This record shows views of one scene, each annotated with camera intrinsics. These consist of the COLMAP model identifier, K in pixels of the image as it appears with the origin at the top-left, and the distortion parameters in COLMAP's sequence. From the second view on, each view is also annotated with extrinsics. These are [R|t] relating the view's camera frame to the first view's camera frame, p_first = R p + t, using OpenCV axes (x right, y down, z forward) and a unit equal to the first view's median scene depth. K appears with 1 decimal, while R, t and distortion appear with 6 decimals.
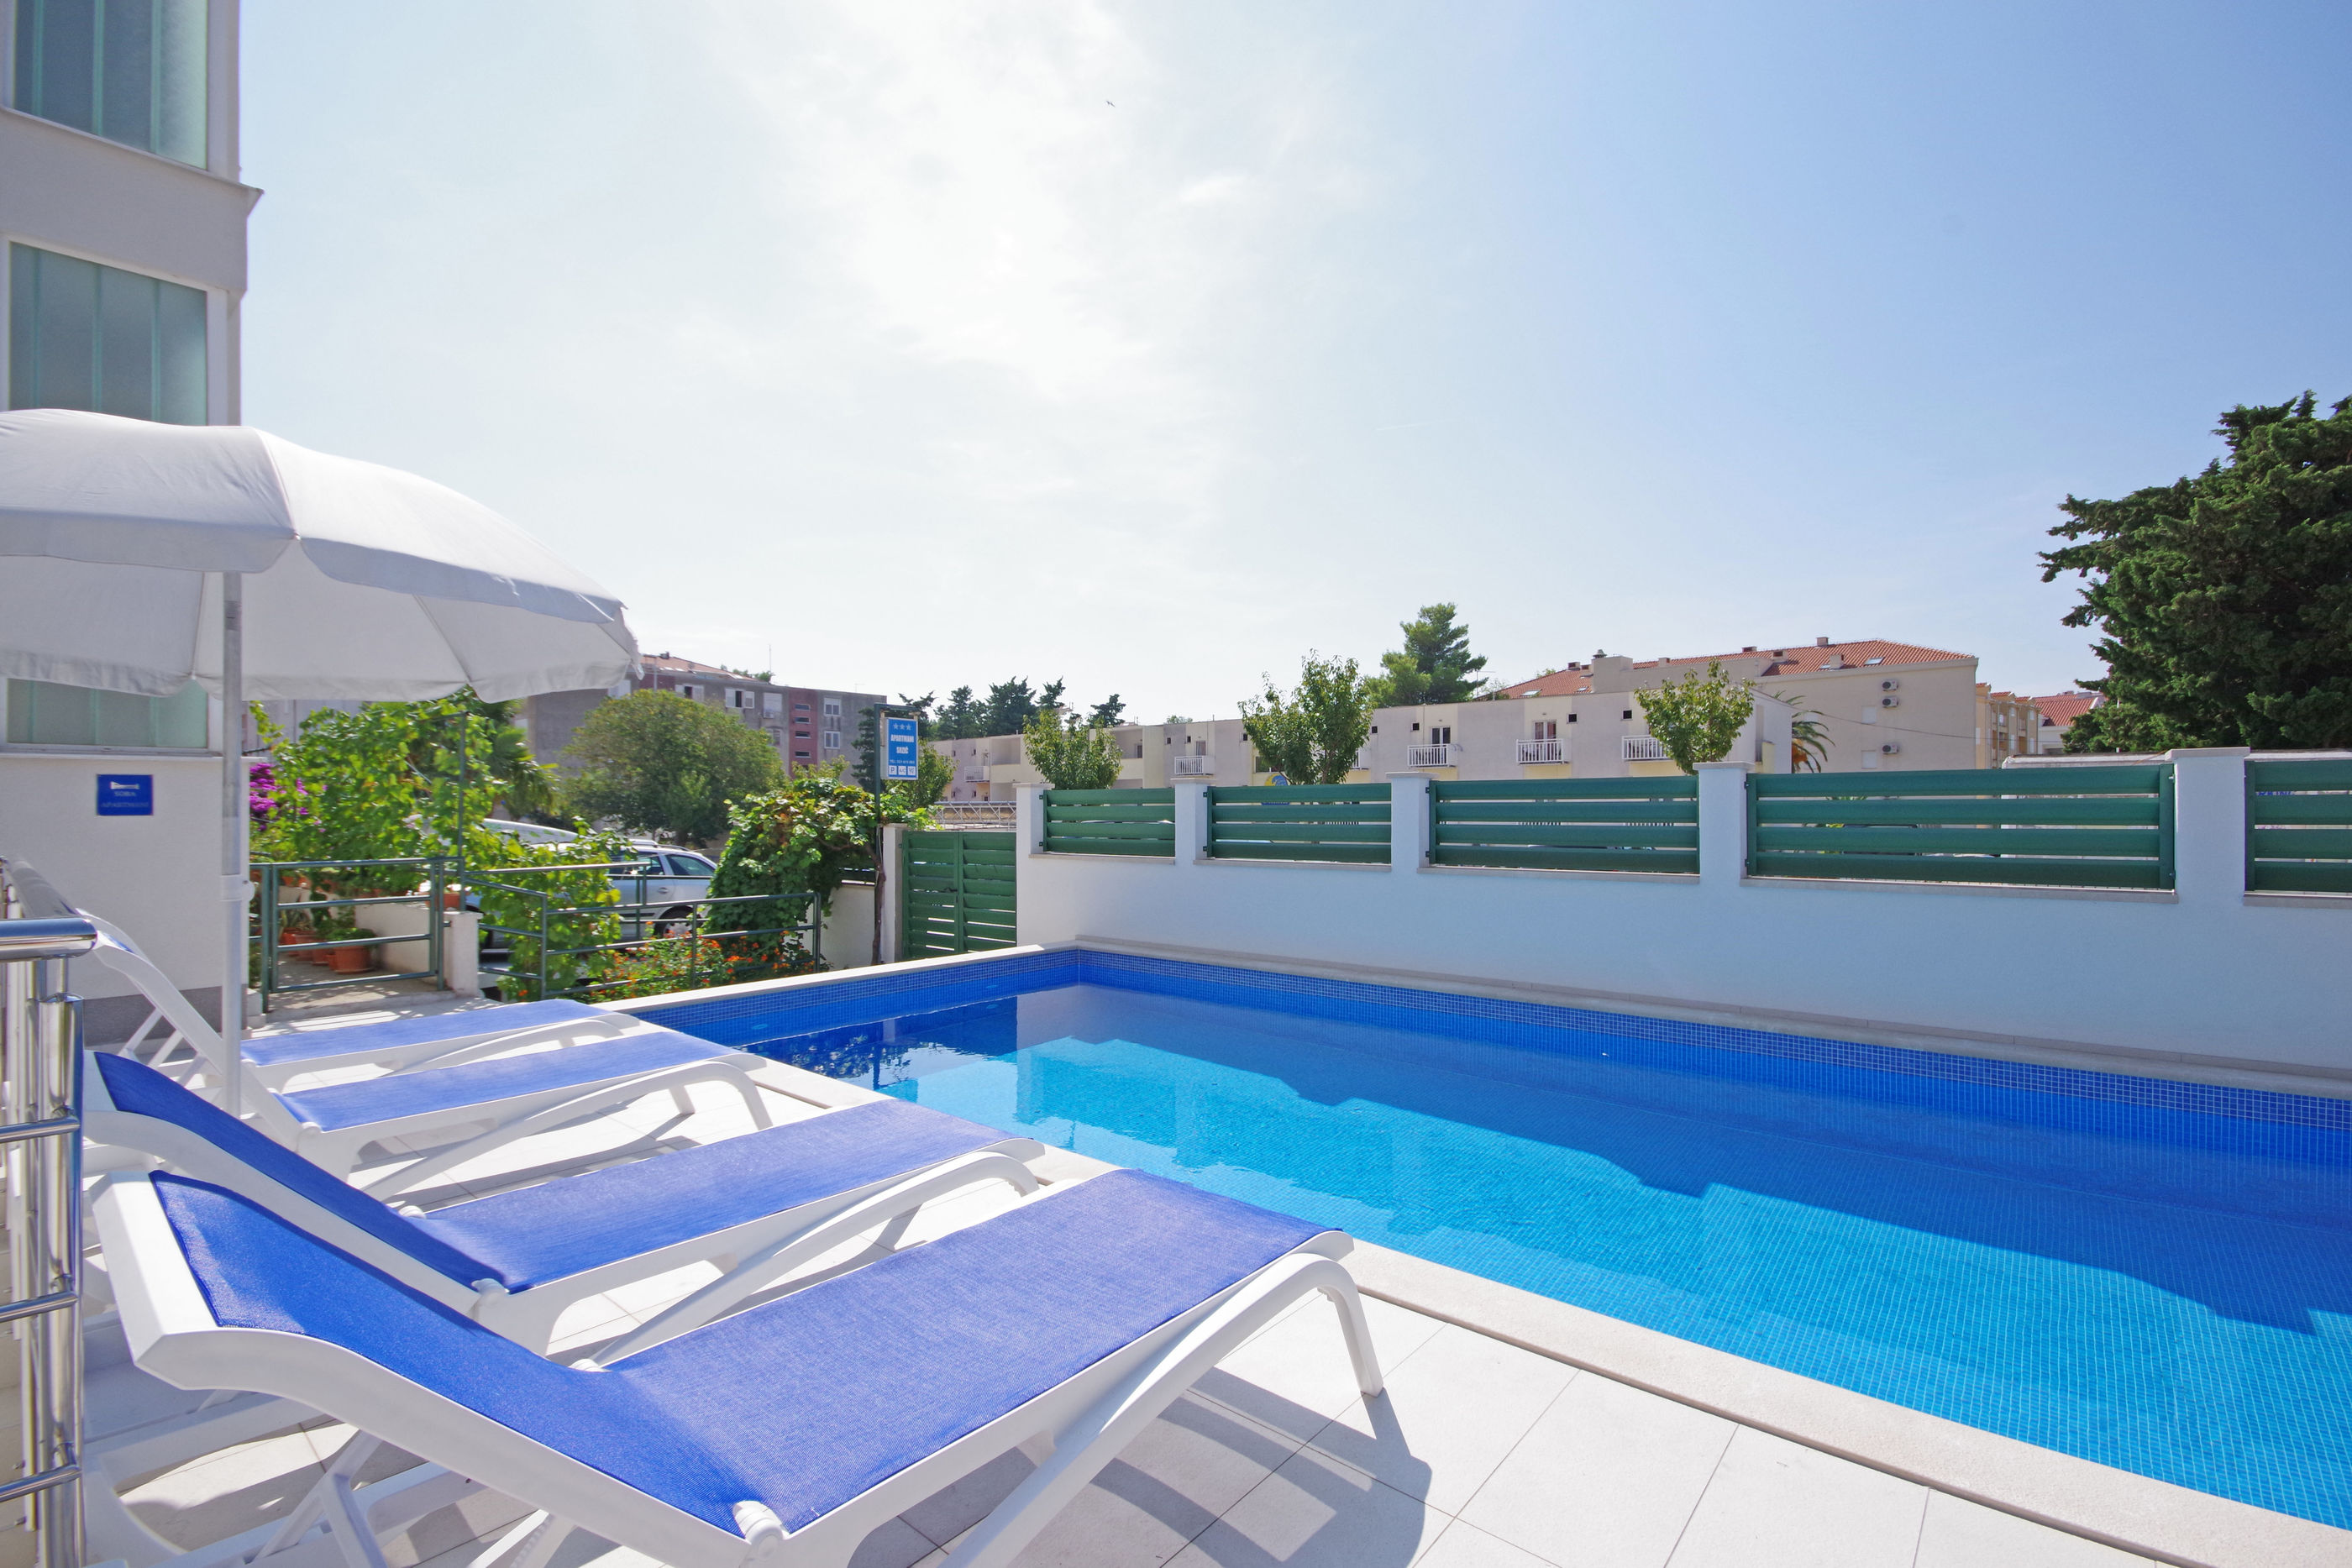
lens RADIAL K [[1029.4, 0, 1200.6], [0, 1029.4, 795.9], [0, 0, 1]] dist [0.014983, -0.009286]
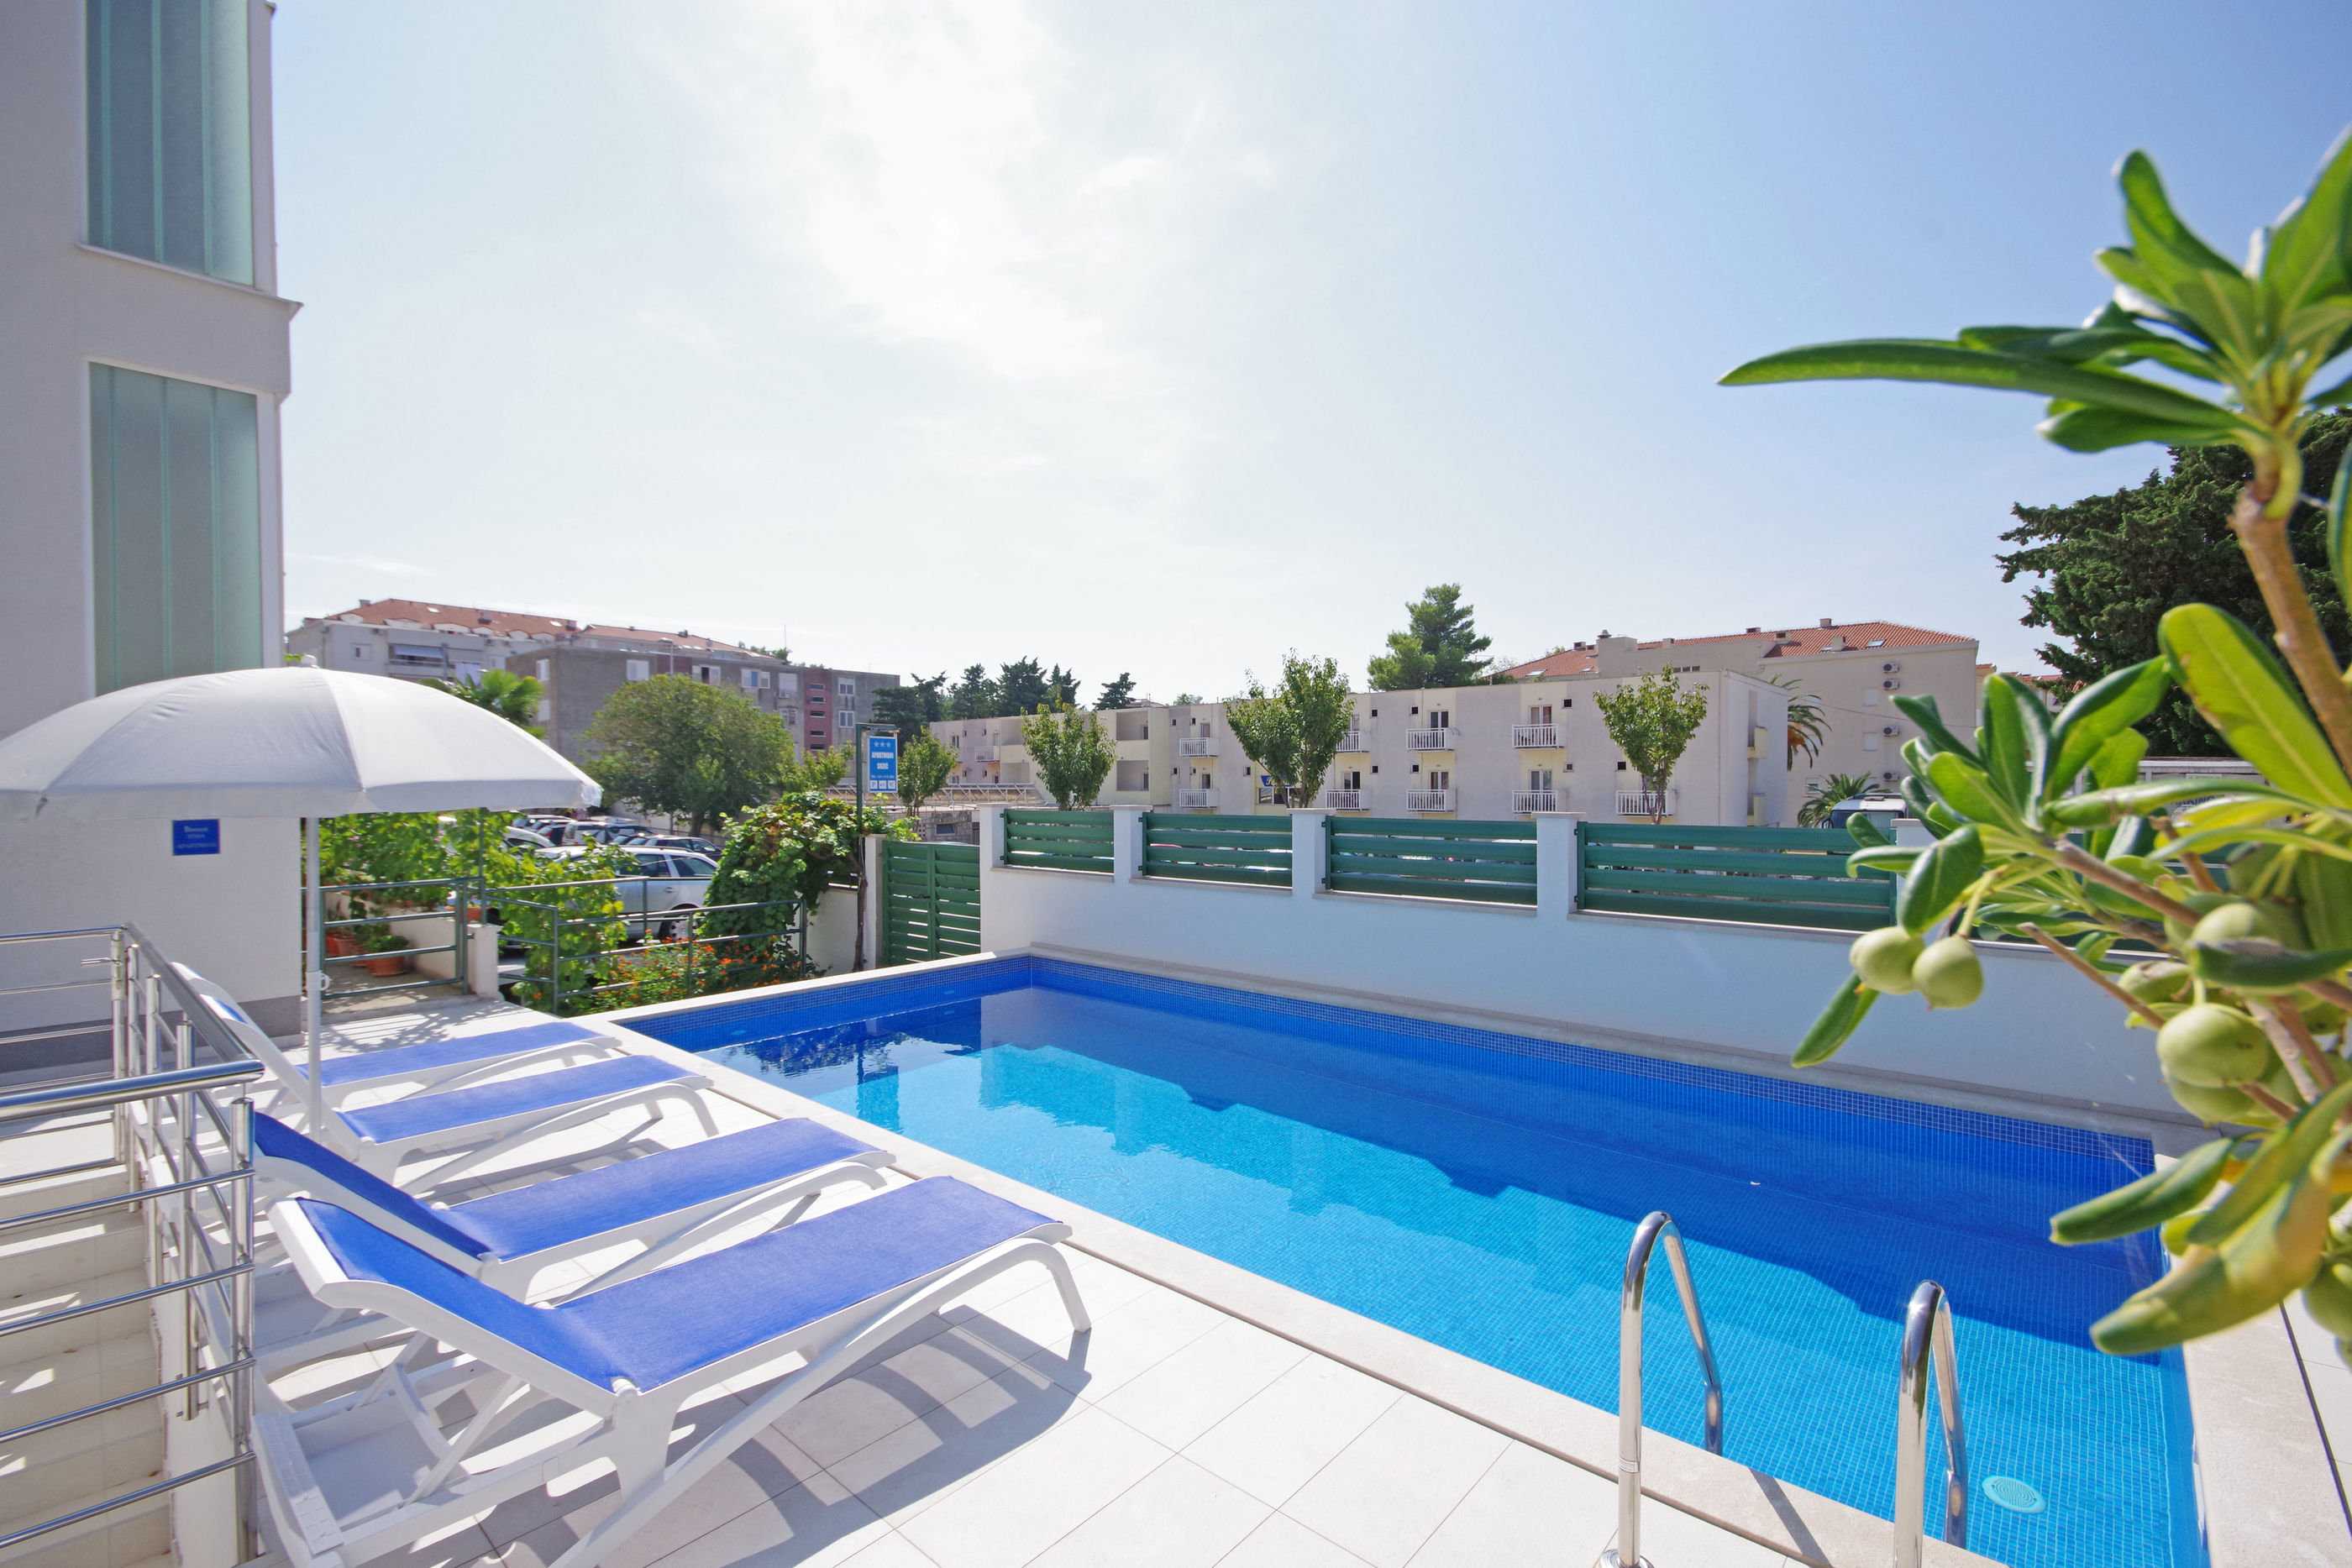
lens RADIAL K [[1029.4, 0, 1200.9], [0, 1029.4, 785.2], [0, 0, 1]] dist [0.014983, -0.009286]
pose [[0.999869, -0.000226, -0.016204, 0.068901], [0.000477, 0.999880, 0.015462, -0.043857], [0.016199, -0.015468, 0.999749, -0.089153]]
